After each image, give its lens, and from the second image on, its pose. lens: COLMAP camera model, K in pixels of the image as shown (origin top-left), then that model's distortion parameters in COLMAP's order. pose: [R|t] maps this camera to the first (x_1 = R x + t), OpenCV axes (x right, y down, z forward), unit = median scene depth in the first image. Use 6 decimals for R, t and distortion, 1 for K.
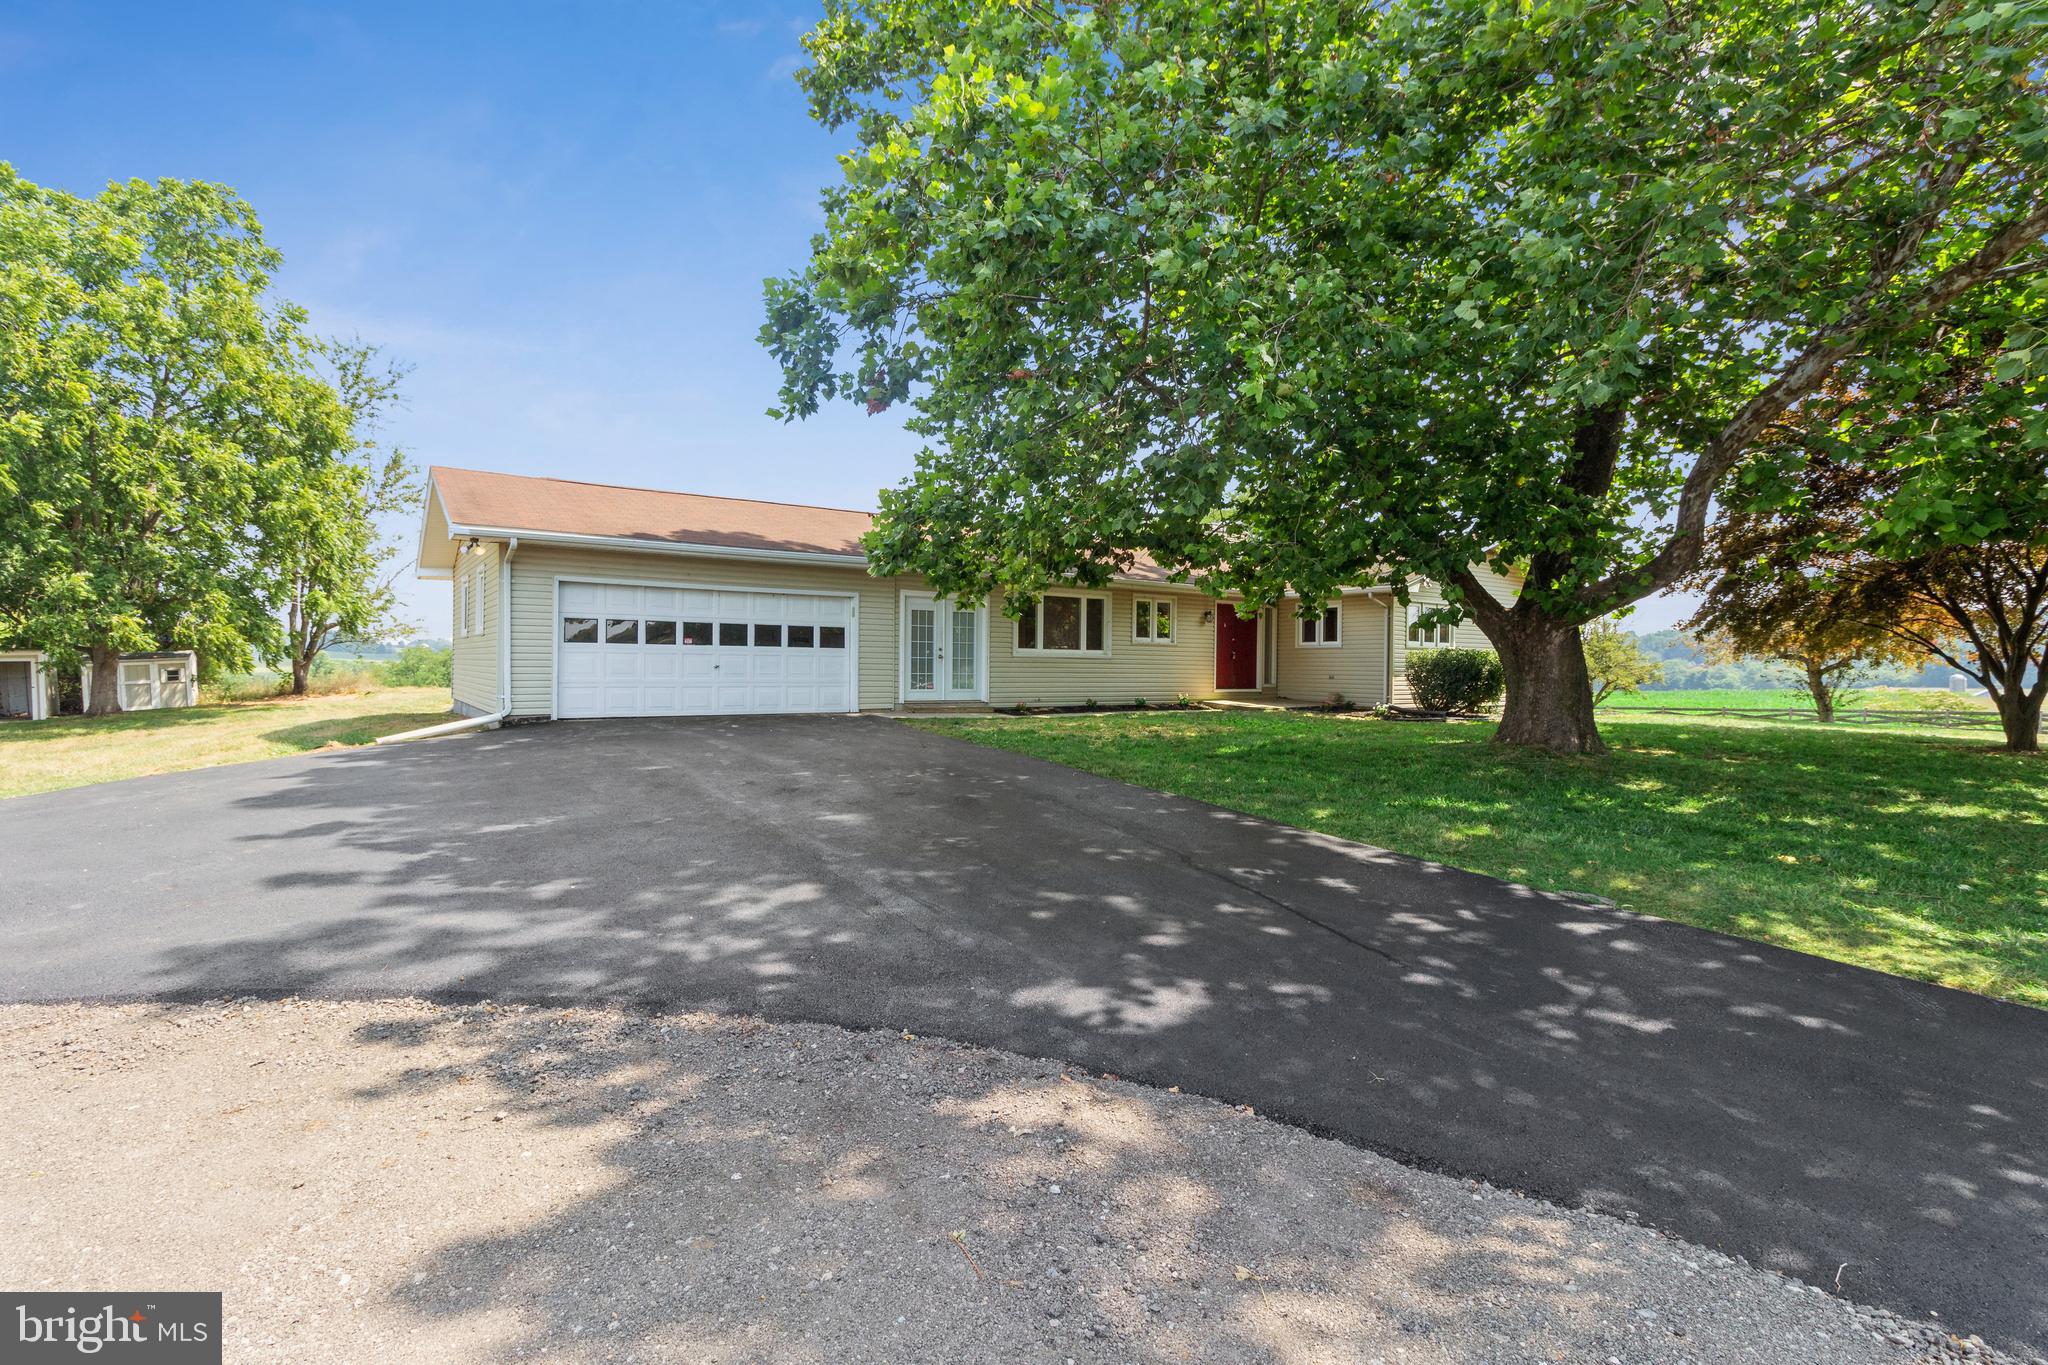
lens RADIAL K [[945.9, 0, 1022.3], [0, 945.9, 669.7], [0, 0, 1]] dist [0.015542, -0.015981]
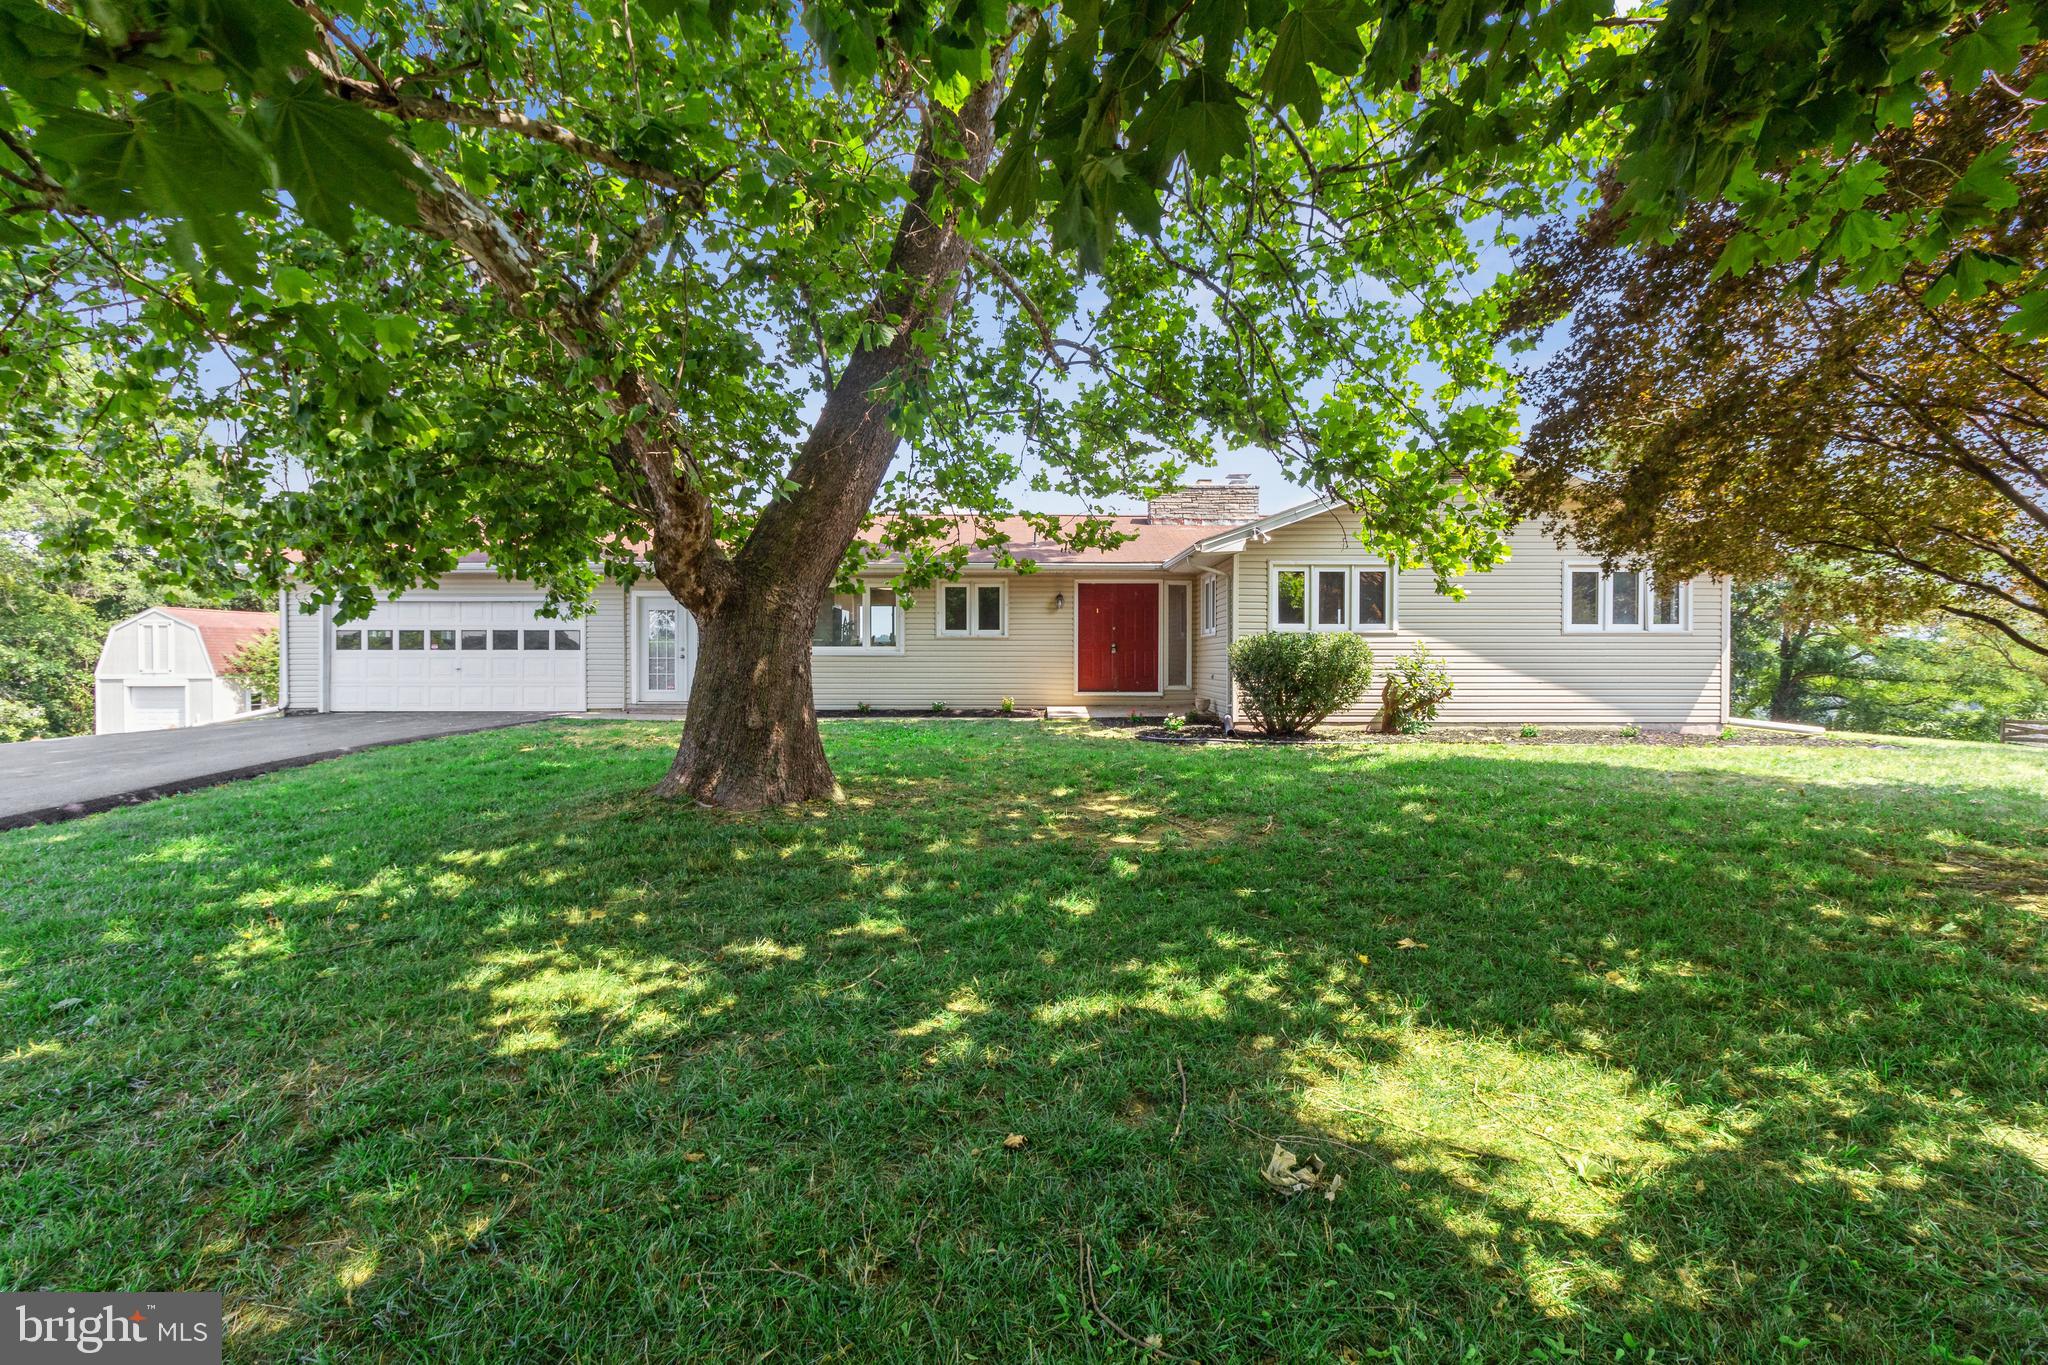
lens RADIAL K [[945.9, 0, 1022.3], [0, 945.9, 669.7], [0, 0, 1]] dist [0.015542, -0.015981]
pose [[0.826101, -0.011356, -0.563407, 0.783440], [0.007508, 0.999930, -0.009145, 0.011399], [0.563472, 0.003325, 0.826129, 0.415068]]
